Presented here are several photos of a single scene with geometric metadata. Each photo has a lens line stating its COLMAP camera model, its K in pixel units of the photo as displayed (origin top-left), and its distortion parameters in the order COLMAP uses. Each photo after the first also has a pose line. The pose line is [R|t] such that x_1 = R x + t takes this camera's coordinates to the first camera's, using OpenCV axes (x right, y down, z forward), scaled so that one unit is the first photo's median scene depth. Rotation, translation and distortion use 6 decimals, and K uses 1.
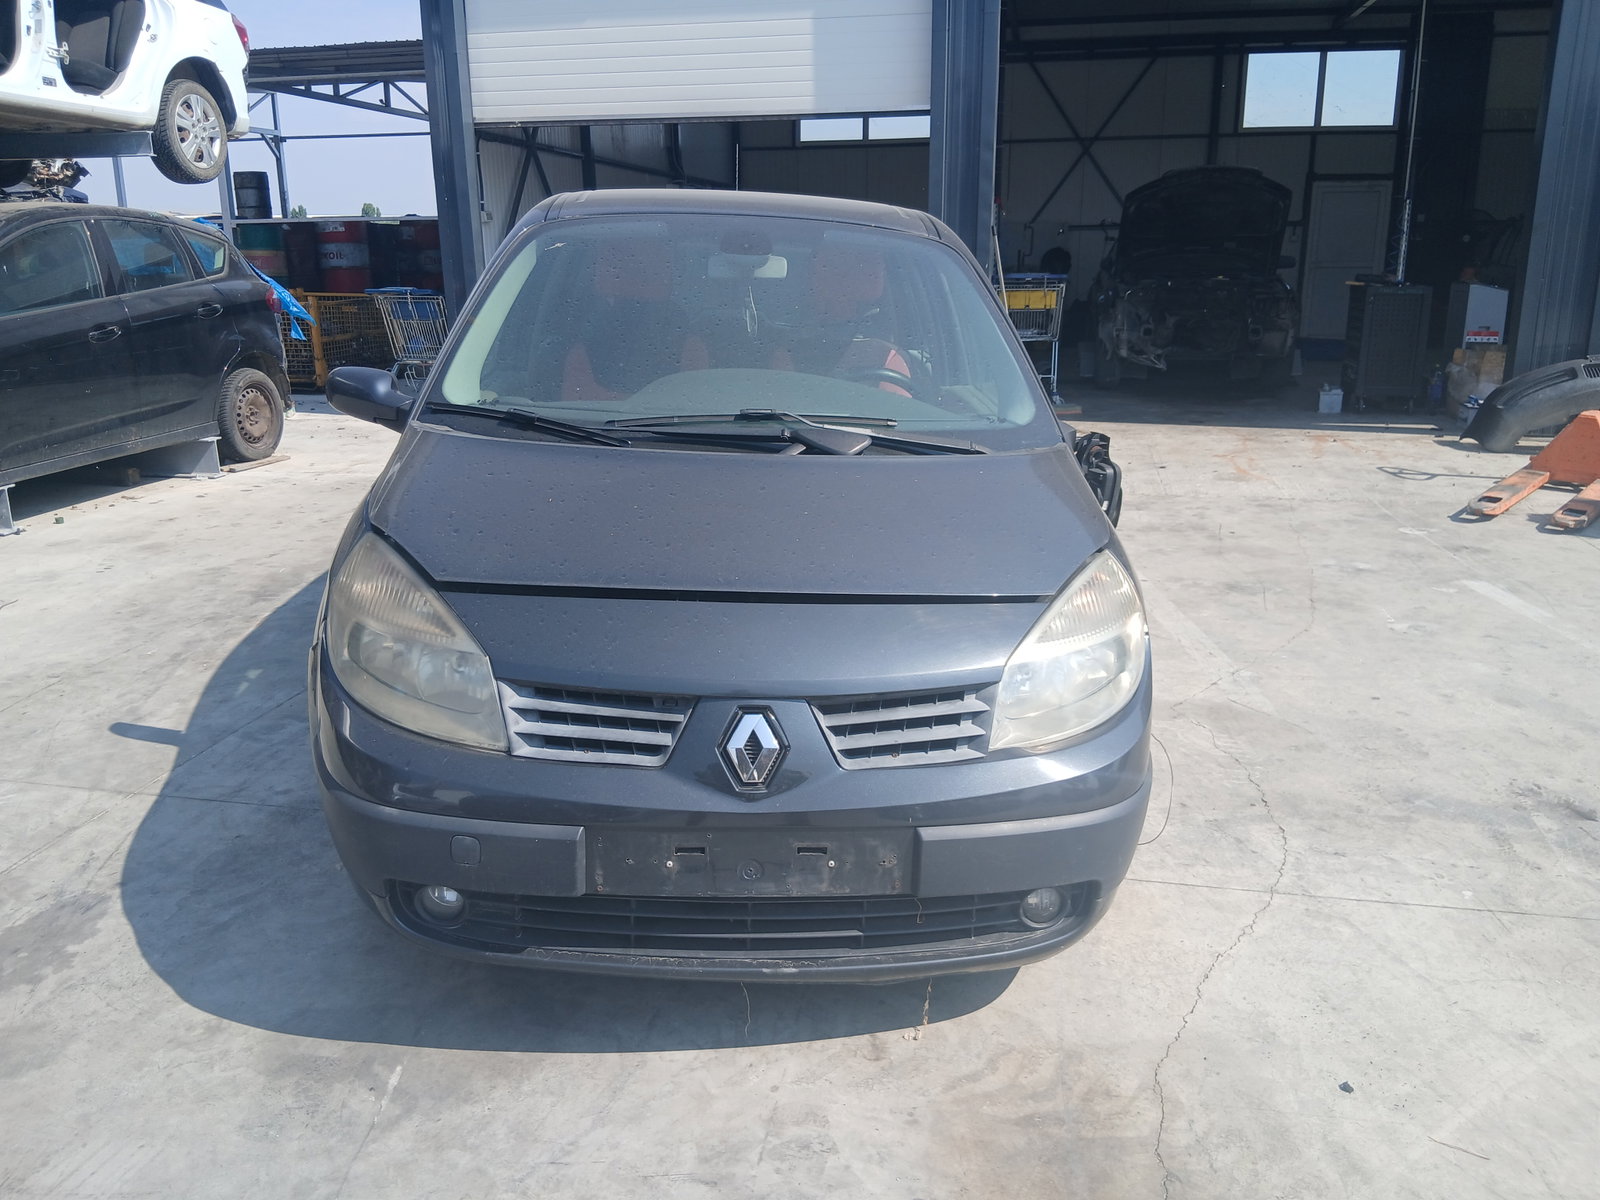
lens RADIAL K [[1269.5, 0, 800.9], [0, 1269.5, 604.0], [0, 0, 1]] dist [-0.047356, 0.010795]
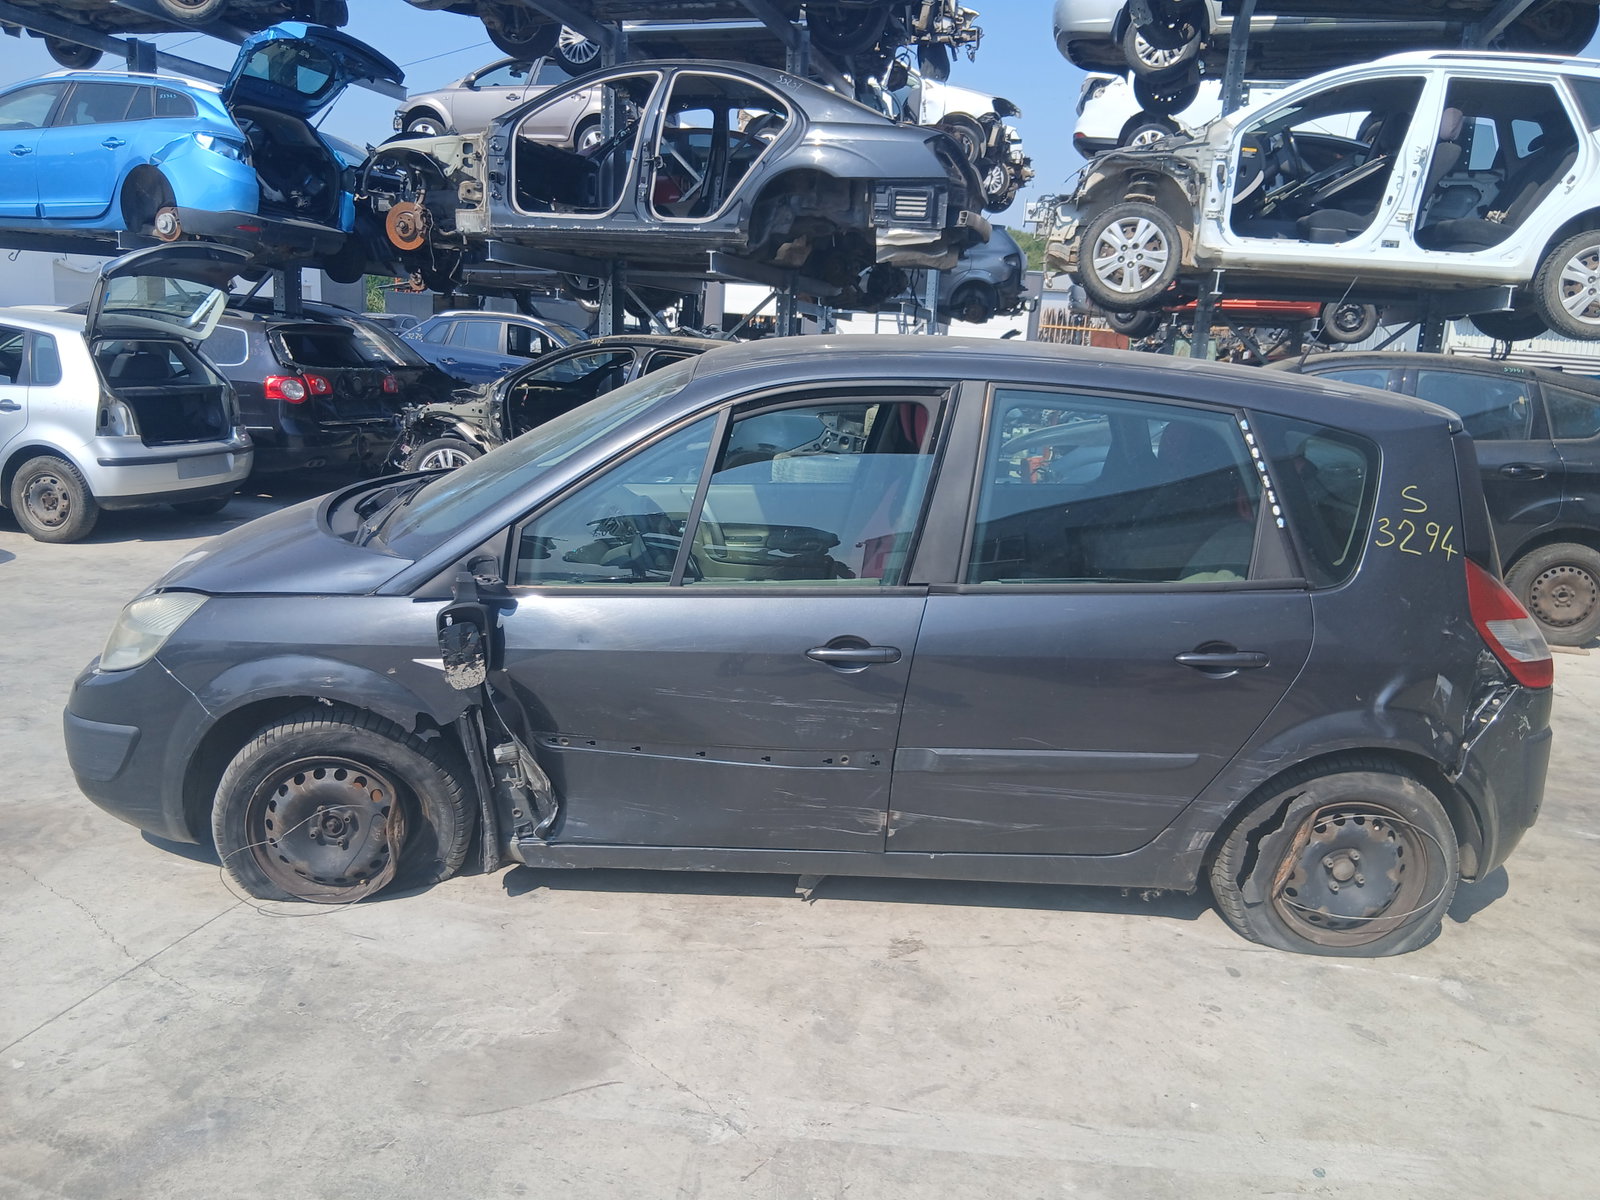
lens RADIAL K [[1269.5, 0, 797.7], [0, 1269.5, 596.2], [0, 0, 1]] dist [-0.047356, 0.010795]
pose [[-0.083047, 0.199281, -0.976417, 0.572483], [-0.323599, 0.921314, 0.215557, -0.205768], [0.942543, 0.333869, -0.012025, 0.627187]]
